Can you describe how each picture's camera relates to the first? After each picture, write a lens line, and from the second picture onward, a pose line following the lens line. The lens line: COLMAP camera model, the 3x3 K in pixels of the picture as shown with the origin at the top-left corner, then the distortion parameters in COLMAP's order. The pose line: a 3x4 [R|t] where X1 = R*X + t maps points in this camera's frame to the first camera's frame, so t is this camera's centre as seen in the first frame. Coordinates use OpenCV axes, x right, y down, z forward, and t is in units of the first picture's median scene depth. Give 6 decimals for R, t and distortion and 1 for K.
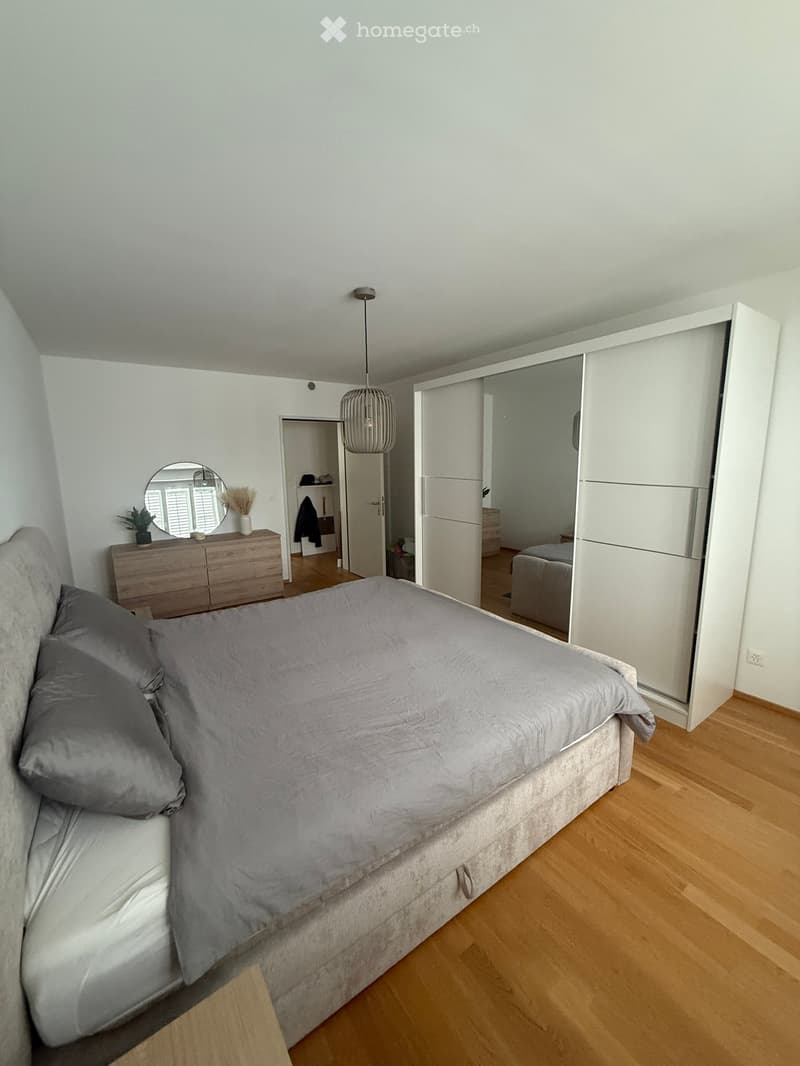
lens RADIAL K [[422.3, 0, 400.0], [0, 422.3, 533.0], [0, 0, 1]] dist [0.002040, 0.000251]
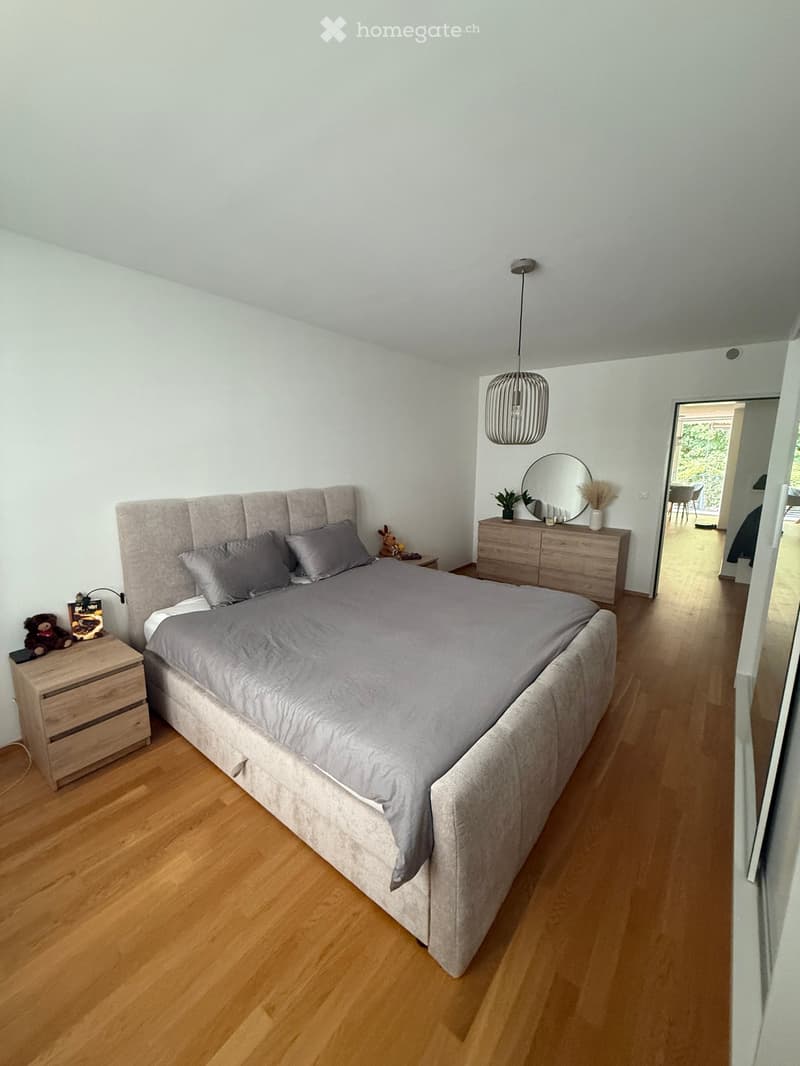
lens RADIAL K [[422.3, 0, 400.0], [0, 422.3, 533.0], [0, 0, 1]] dist [0.002040, 0.000251]
pose [[0.302685, 0.190087, -0.933943, 0.464601], [-0.175174, 0.974312, 0.141530, -0.055742], [0.936854, 0.120763, 0.328207, 0.312310]]
